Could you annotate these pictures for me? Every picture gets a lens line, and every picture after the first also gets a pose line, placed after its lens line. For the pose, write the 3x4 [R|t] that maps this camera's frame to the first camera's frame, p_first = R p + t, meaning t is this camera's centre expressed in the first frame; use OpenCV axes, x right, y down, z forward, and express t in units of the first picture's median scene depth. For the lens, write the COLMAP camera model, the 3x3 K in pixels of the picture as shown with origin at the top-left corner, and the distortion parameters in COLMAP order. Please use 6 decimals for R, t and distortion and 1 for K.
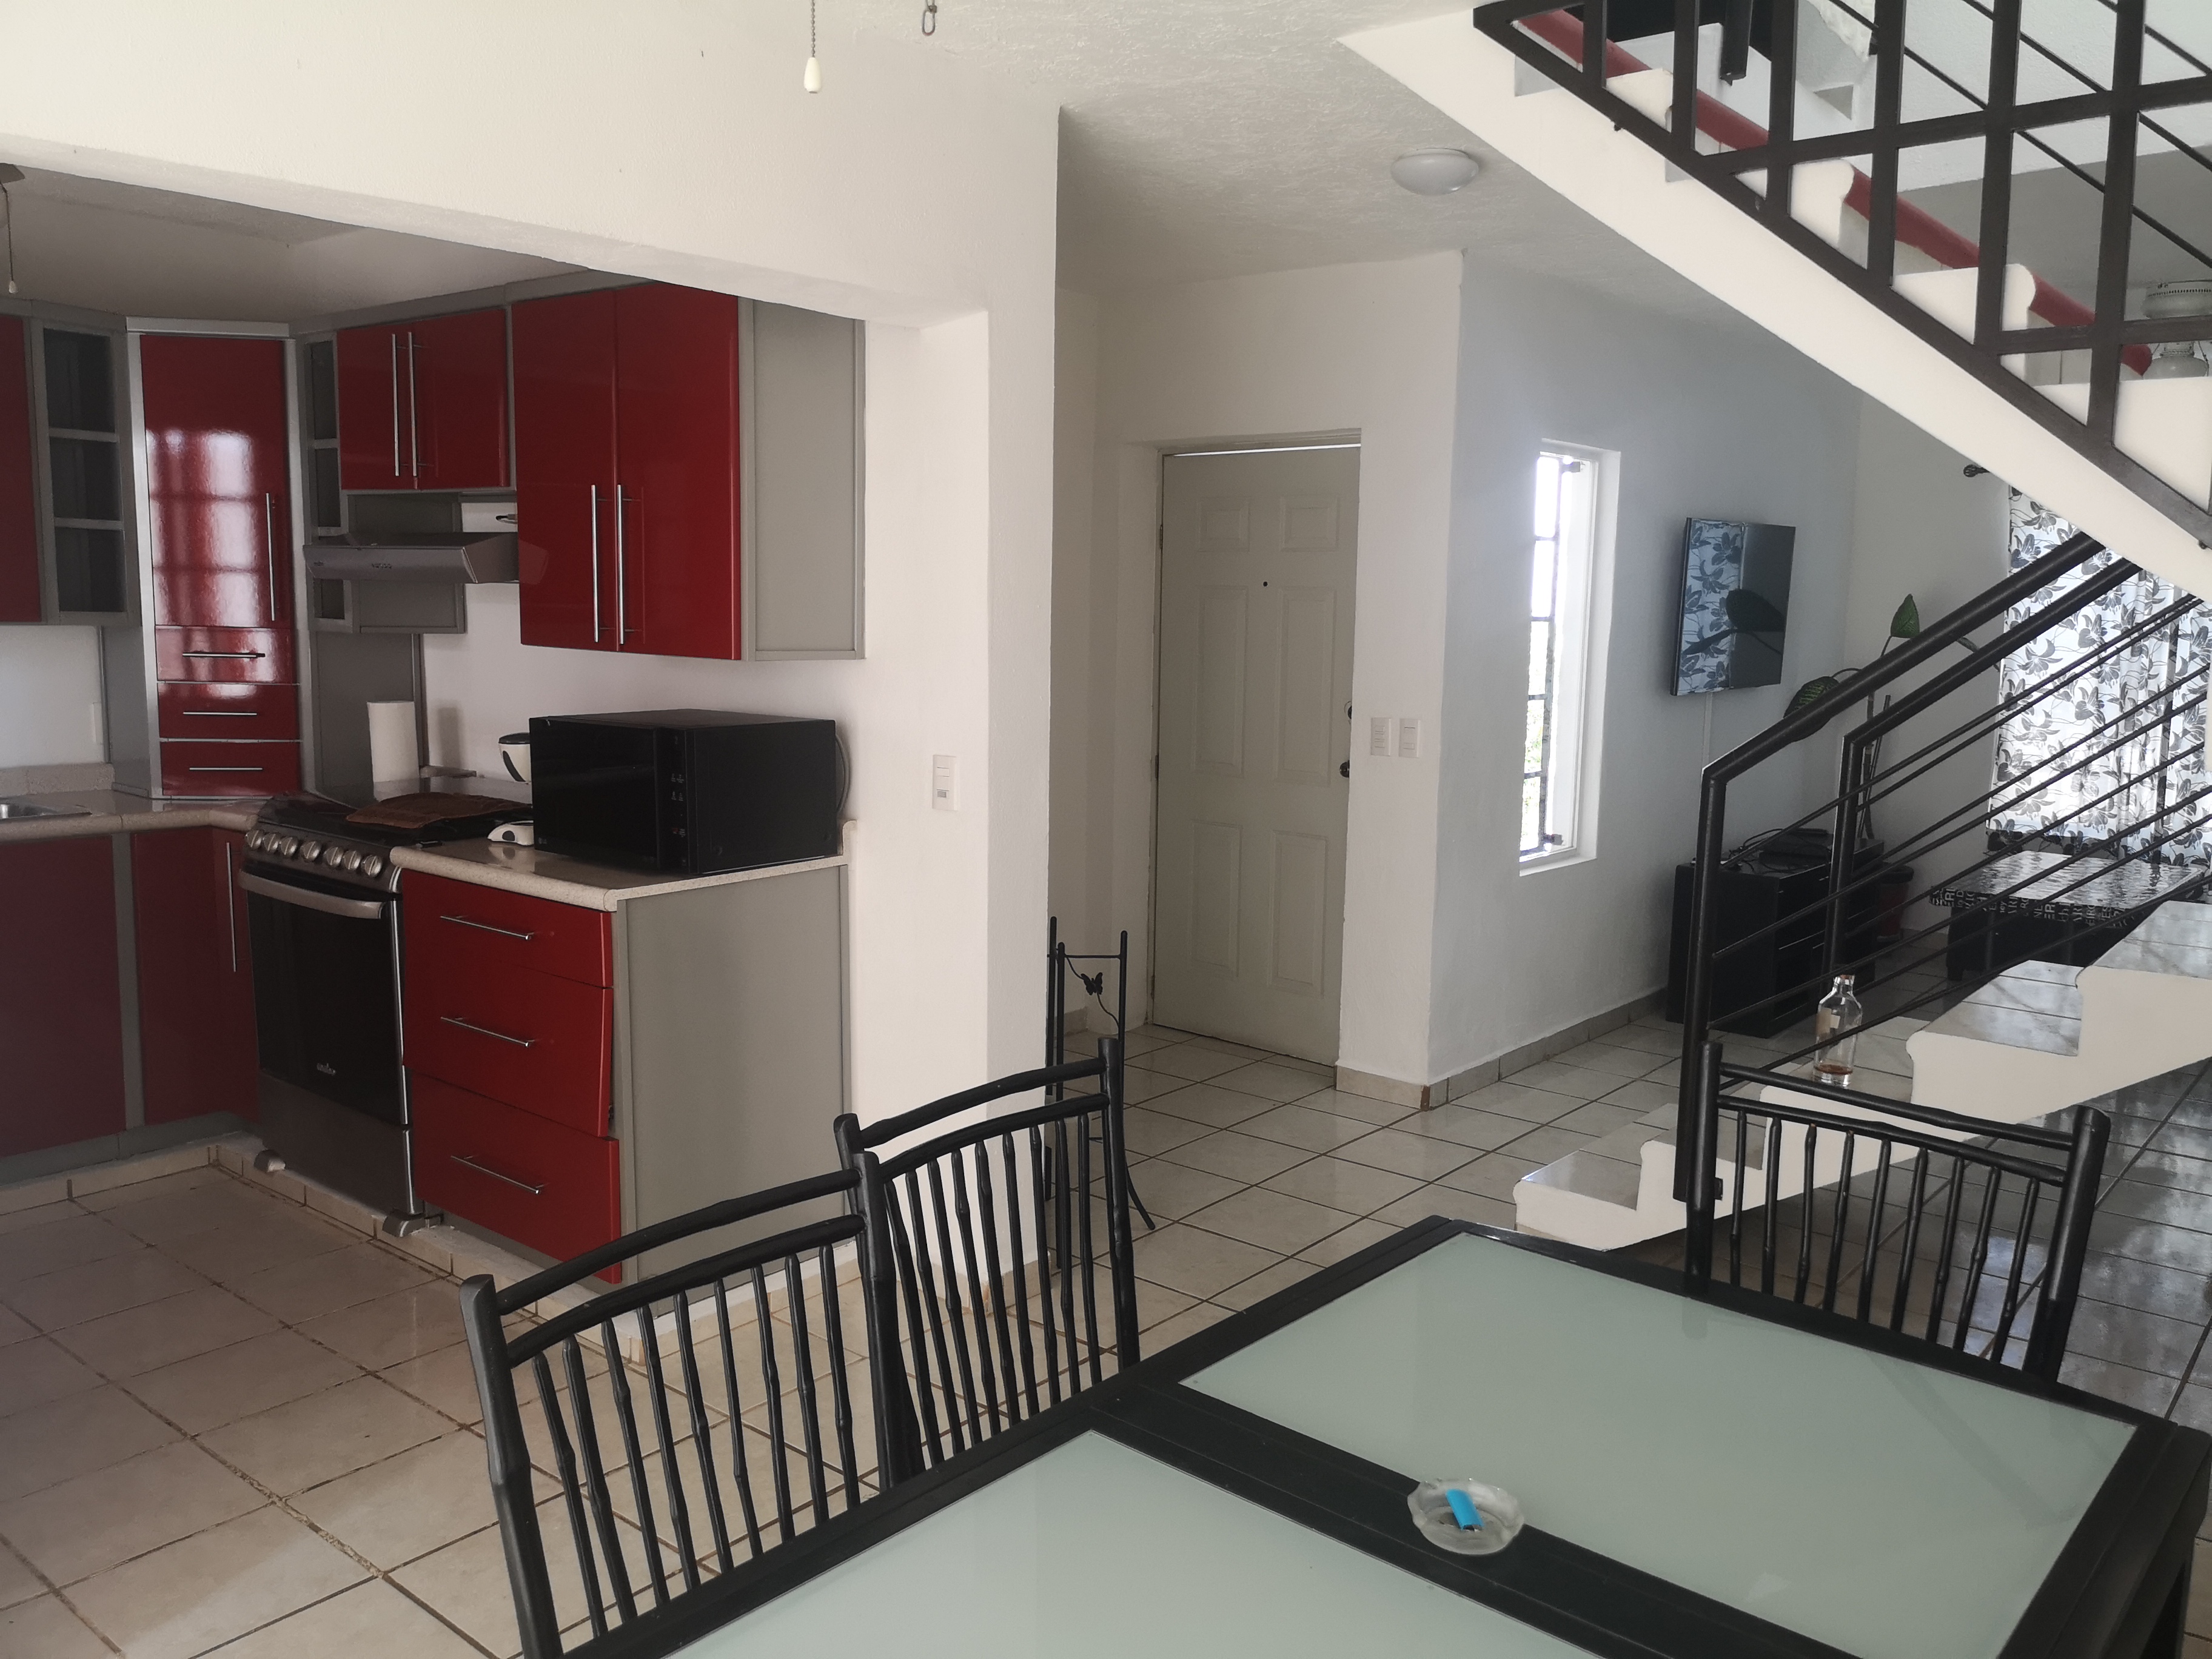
lens RADIAL K [[1715.4, 0, 1114.5], [0, 1715.4, 814.1], [0, 0, 1]] dist [0.061354, -0.069583]
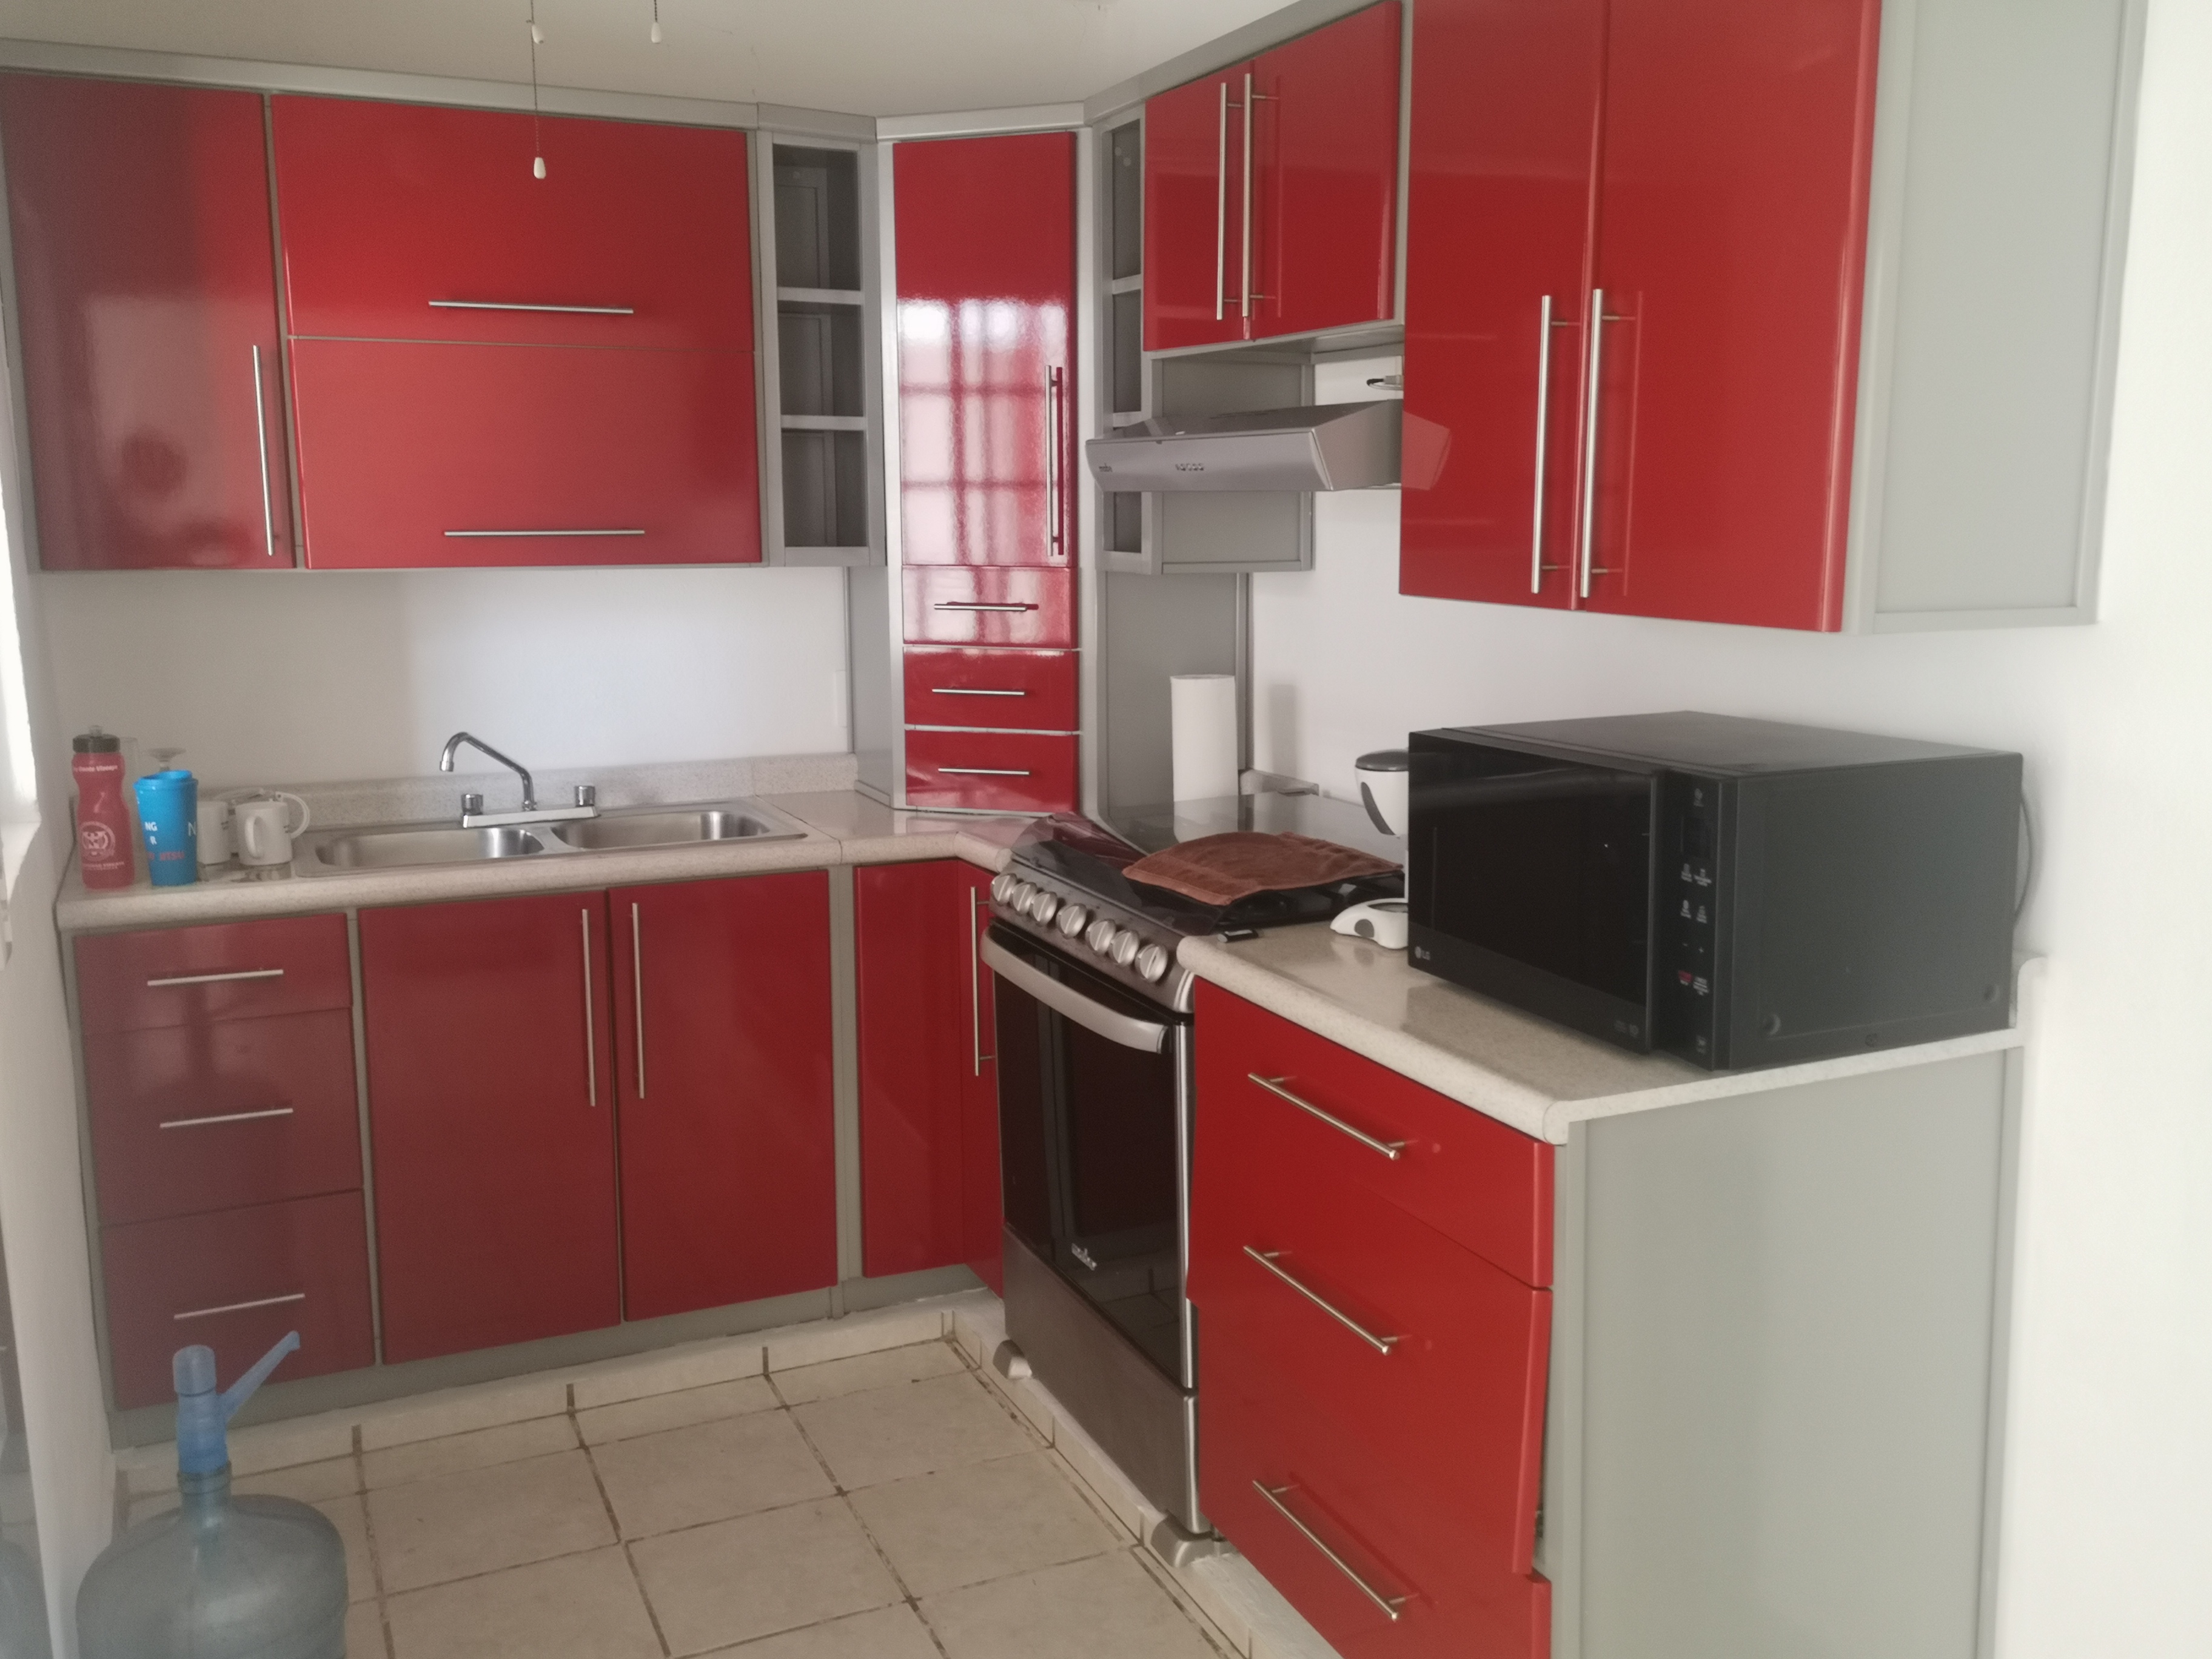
lens RADIAL K [[1999.1, 0, 1103.4], [0, 1999.1, 829.6], [0, 0, 1]] dist [0.052294, 0.000478]
pose [[0.893709, 0.049981, -0.445854, -0.121281], [-0.034294, 0.998478, 0.043189, -0.042506], [0.447334, -0.023308, 0.894063, 0.332897]]
